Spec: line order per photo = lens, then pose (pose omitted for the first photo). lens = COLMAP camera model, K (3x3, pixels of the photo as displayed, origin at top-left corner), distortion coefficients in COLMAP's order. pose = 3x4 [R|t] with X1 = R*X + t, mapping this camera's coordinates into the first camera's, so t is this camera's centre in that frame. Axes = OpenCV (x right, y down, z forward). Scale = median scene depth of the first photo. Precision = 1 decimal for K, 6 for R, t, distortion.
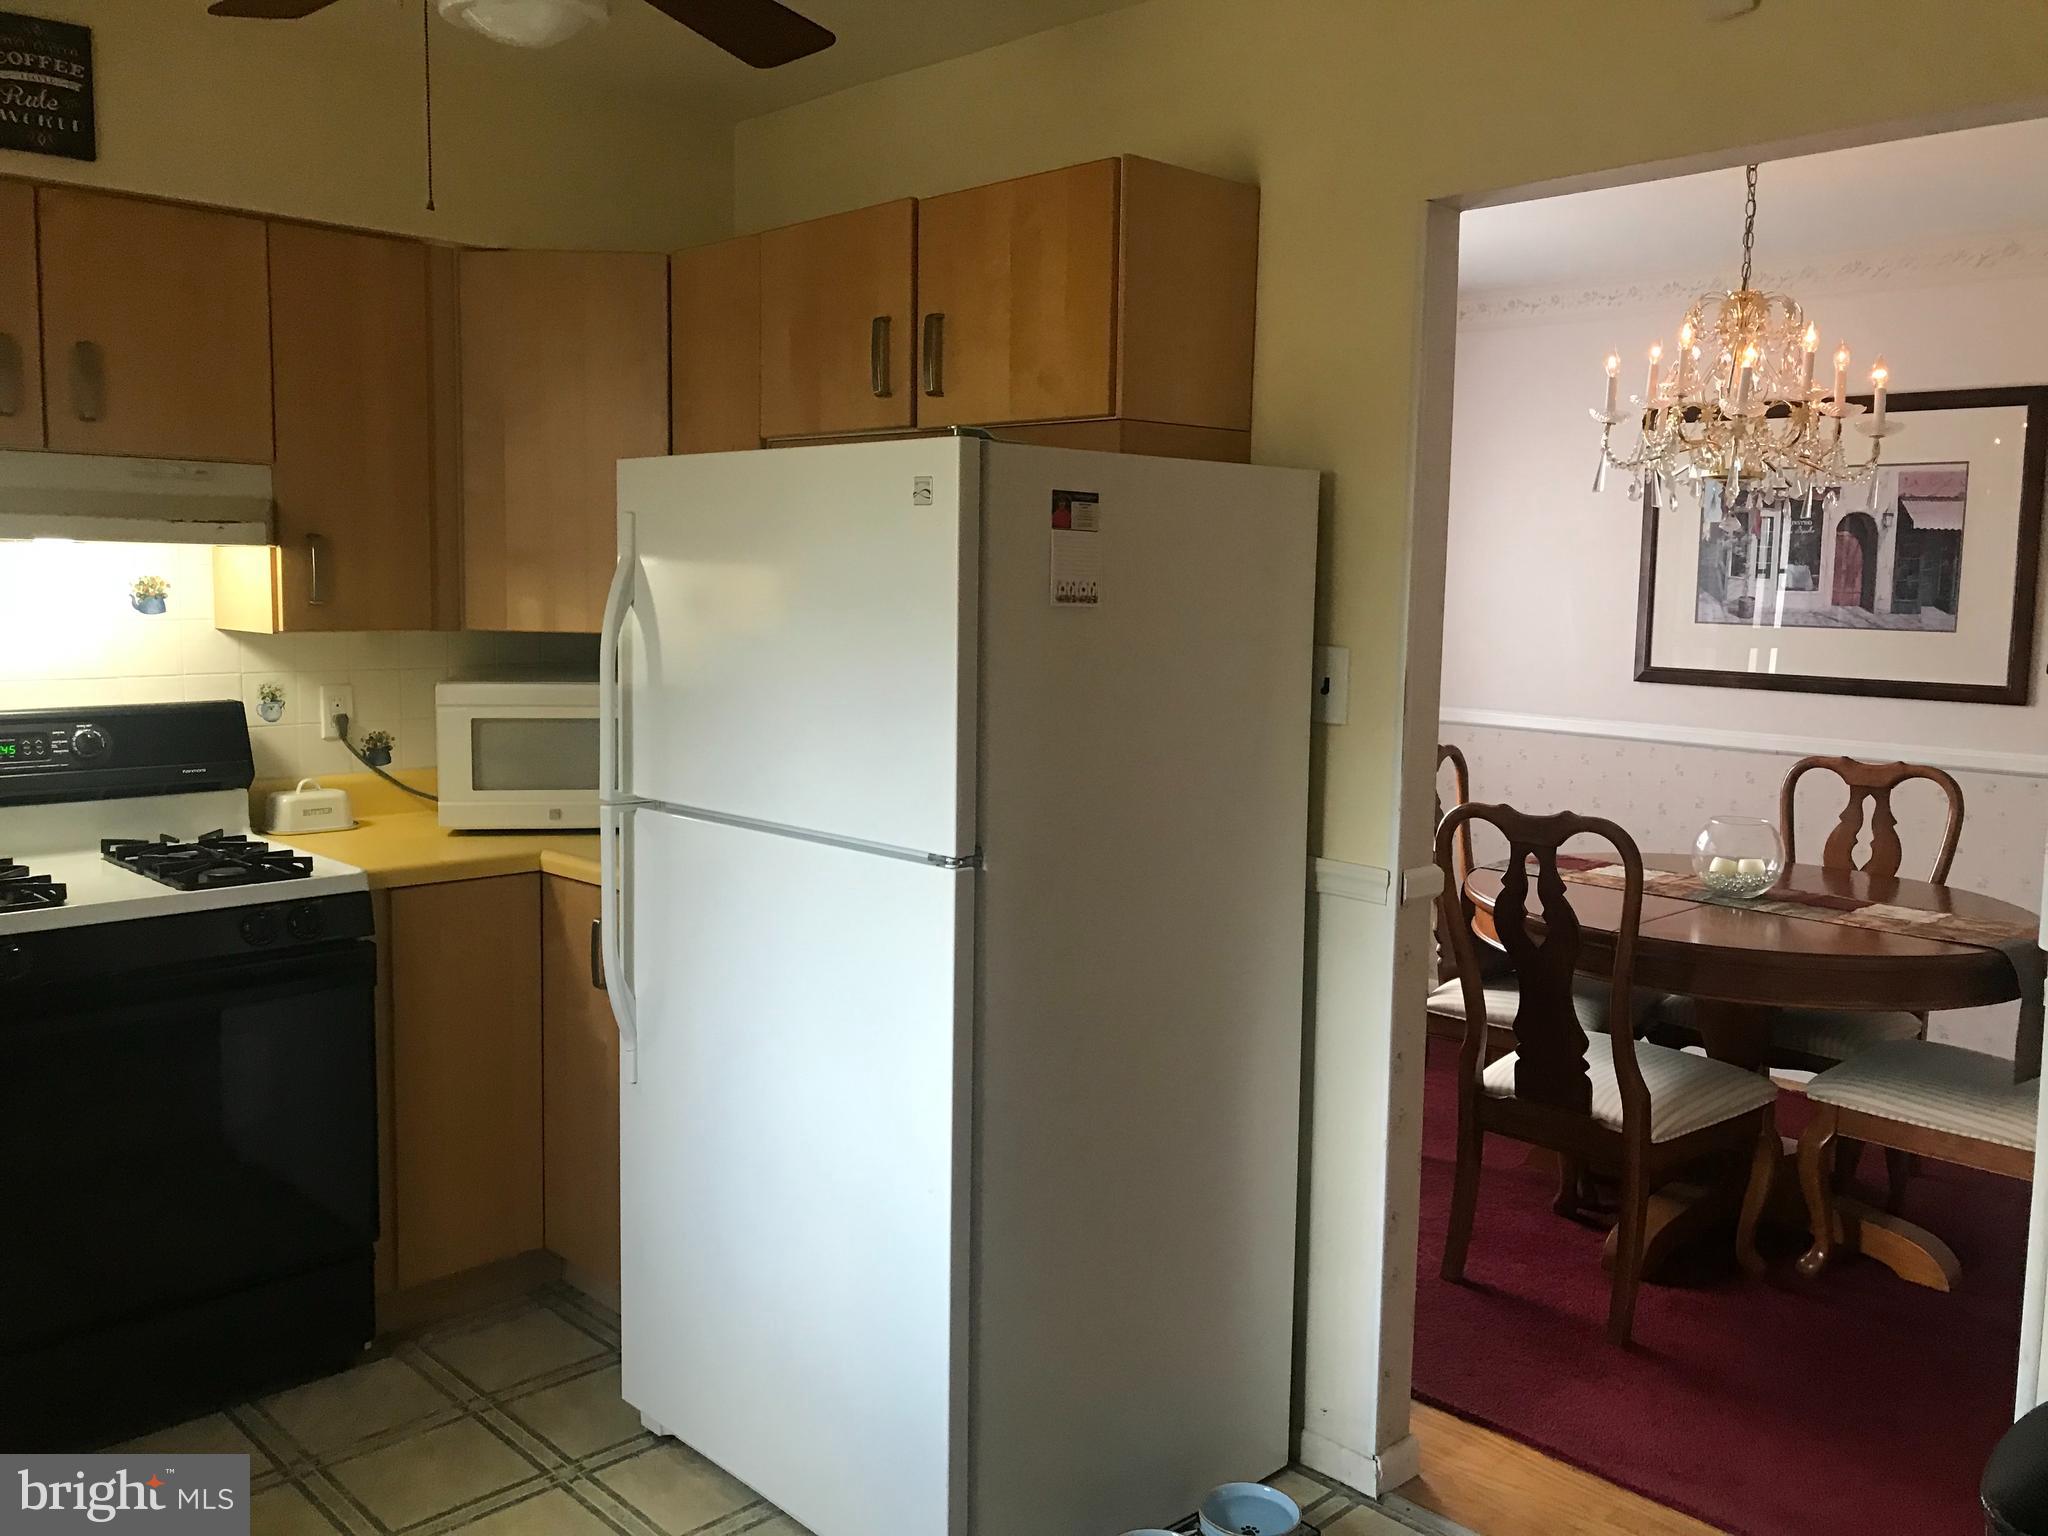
lens RADIAL K [[1677.3, 0, 1031.1], [0, 1677.3, 778.3], [0, 0, 1]] dist [-0.008233, 0.009546]
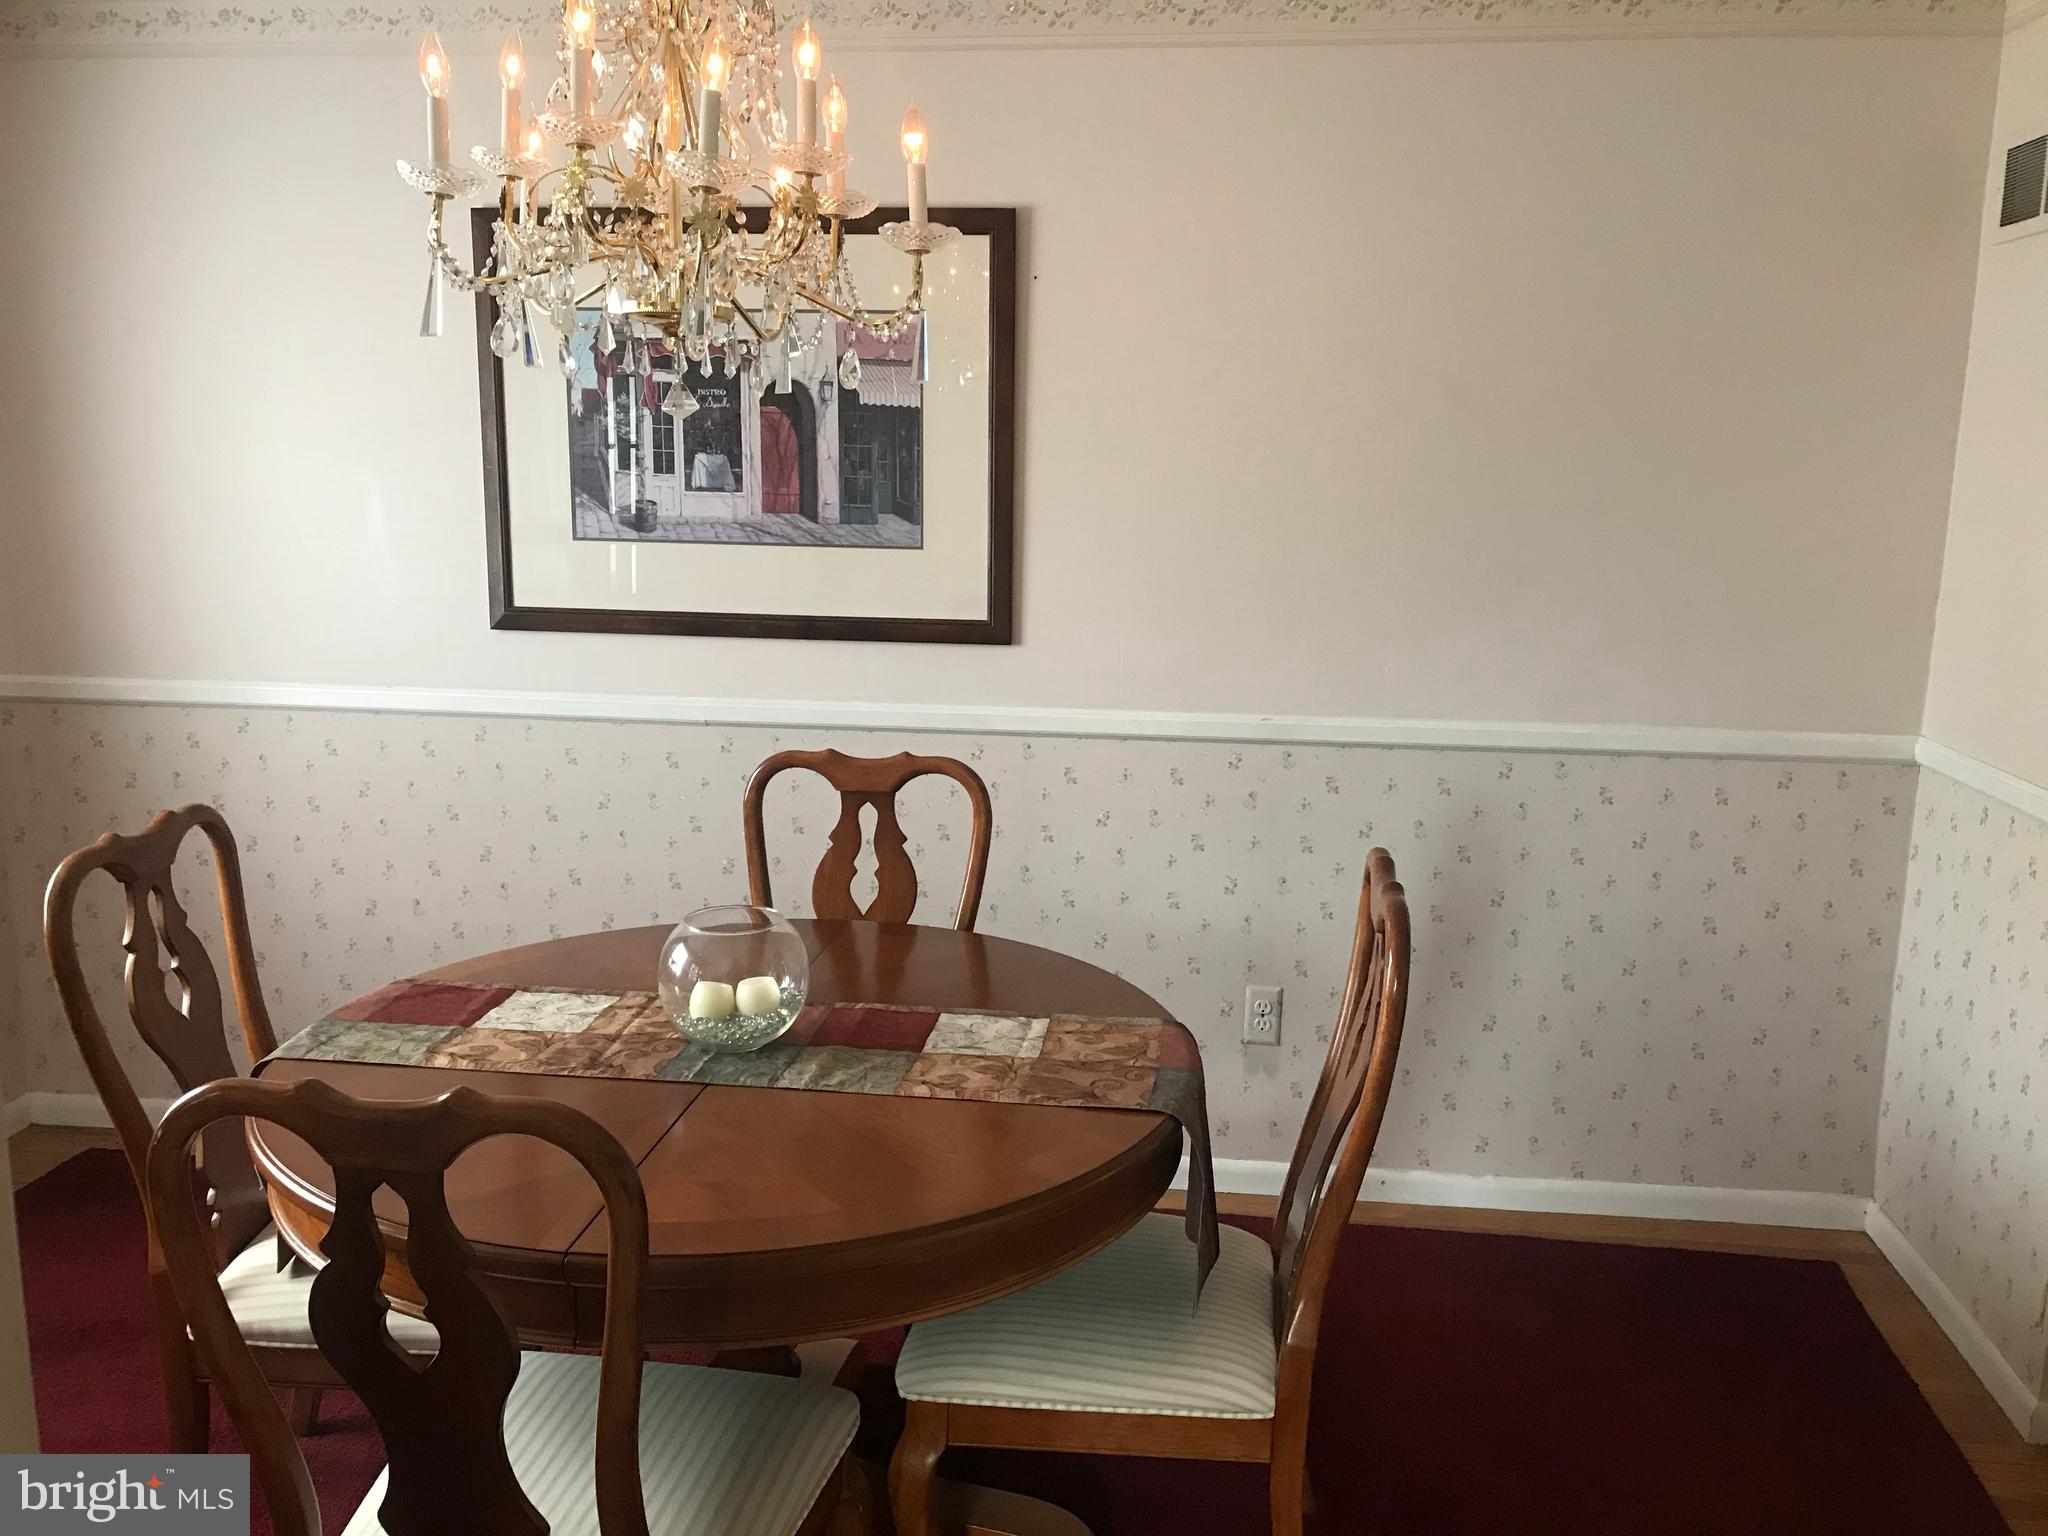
lens RADIAL K [[1677.3, 0, 1042.9], [0, 1677.3, 769.6], [0, 0, 1]] dist [-0.008233, 0.009546]
pose [[0.768681, -0.124839, 0.627331, 0.118171], [0.073457, 0.991509, 0.107302, -0.065678], [-0.635400, -0.036399, 0.771325, 0.393131]]
